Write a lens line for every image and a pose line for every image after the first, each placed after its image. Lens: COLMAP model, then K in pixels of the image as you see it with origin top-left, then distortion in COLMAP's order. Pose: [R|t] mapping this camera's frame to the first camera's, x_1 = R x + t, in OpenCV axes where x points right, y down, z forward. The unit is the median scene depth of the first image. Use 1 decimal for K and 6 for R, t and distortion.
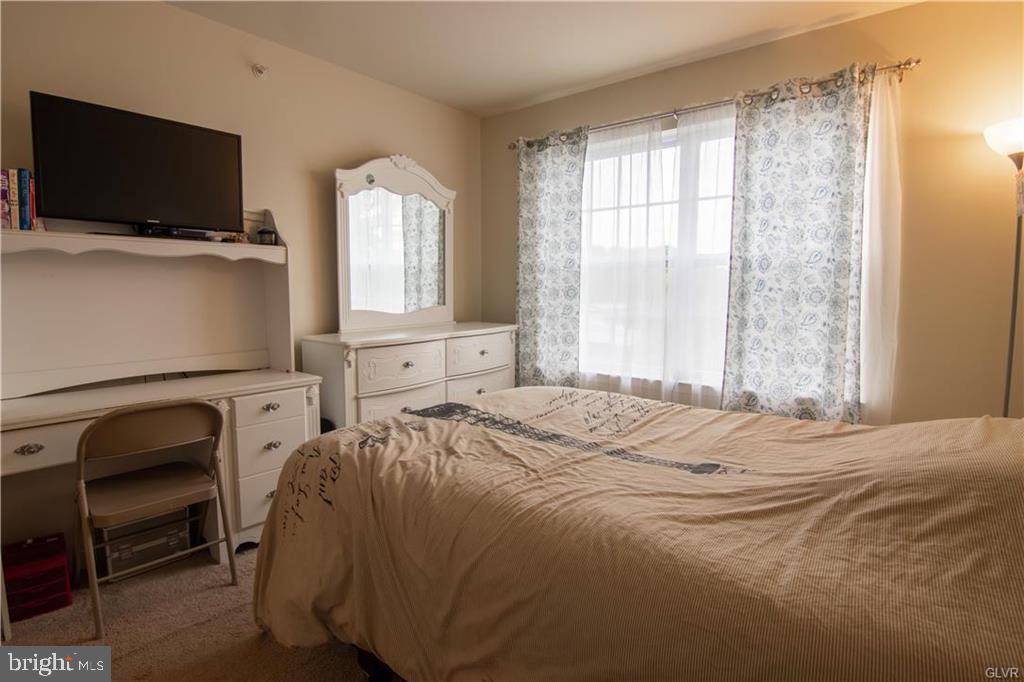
lens RADIAL K [[536.6, 0, 512.0], [0, 536.6, 341.0], [0, 0, 1]] dist [0.002929, -0.022202]
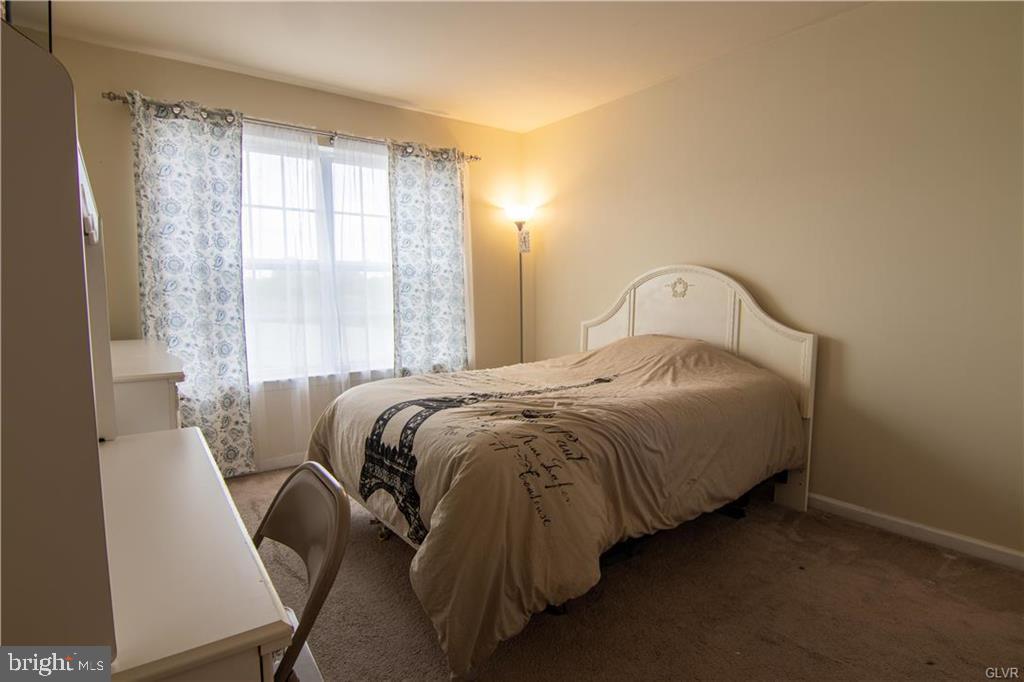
lens RADIAL K [[536.6, 0, 512.0], [0, 536.6, 341.0], [0, 0, 1]] dist [0.002929, -0.022202]
pose [[0.225235, -0.087024, 0.970410, -0.778301], [0.106573, 0.992227, 0.064245, -0.028396], [-0.968458, 0.088949, 0.232758, 0.432607]]
